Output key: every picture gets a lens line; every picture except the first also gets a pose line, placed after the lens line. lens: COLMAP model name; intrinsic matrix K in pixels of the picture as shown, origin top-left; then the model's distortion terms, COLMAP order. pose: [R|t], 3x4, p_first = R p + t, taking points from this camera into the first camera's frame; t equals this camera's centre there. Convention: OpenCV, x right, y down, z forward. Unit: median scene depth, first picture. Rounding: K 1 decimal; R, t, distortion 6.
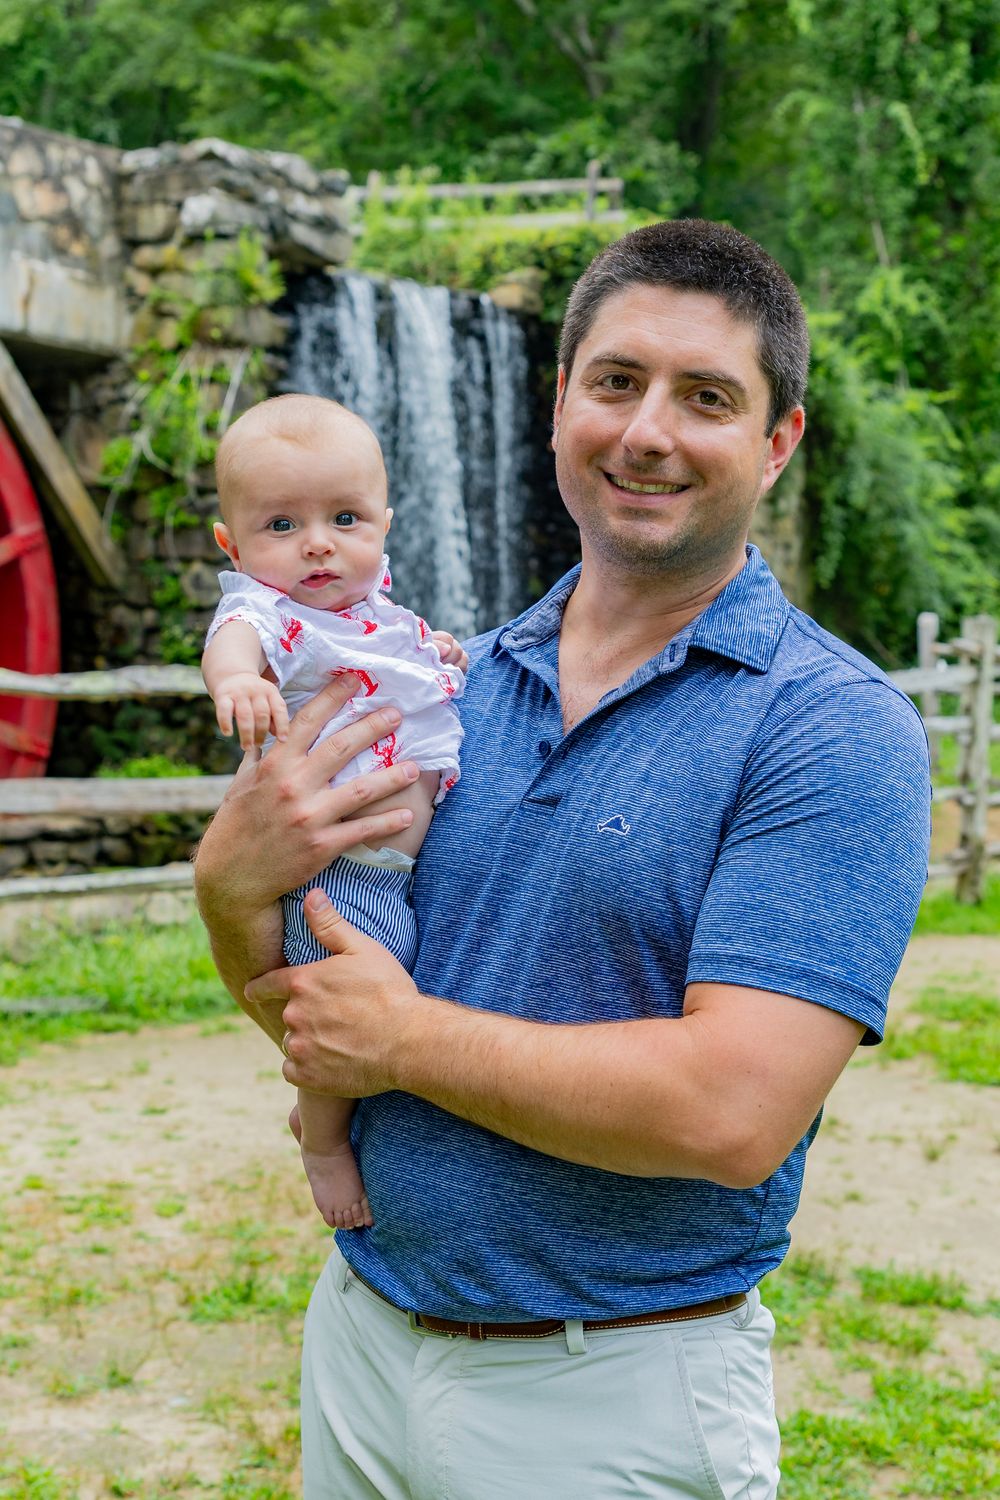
lens RADIAL K [[2345.8, 0, 573.0], [0, 2345.8, 776.4], [0, 0, 1]] dist [-0.064981, 0.000000]
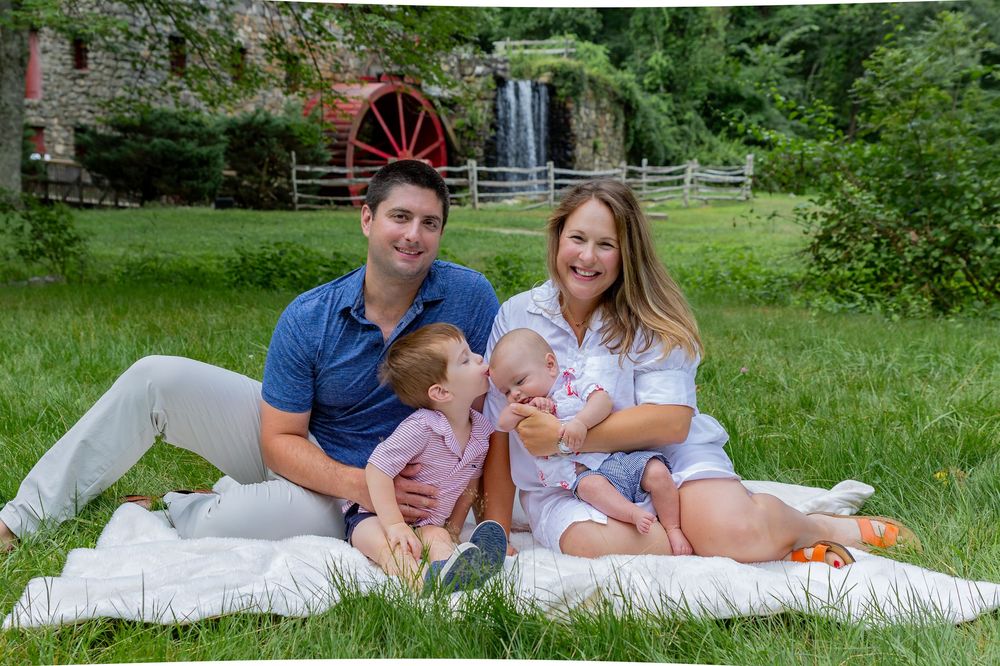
lens RADIAL K [[1456.1, 0, 506.5], [0, 1456.1, 363.0], [0, 0, 1]] dist [0.252153, 0.000000]
pose [[0.999048, 0.015847, -0.040637, 0.022037], [-0.012819, 0.997196, 0.073727, 0.120581], [0.041692, -0.073136, 0.996450, -1.910248]]
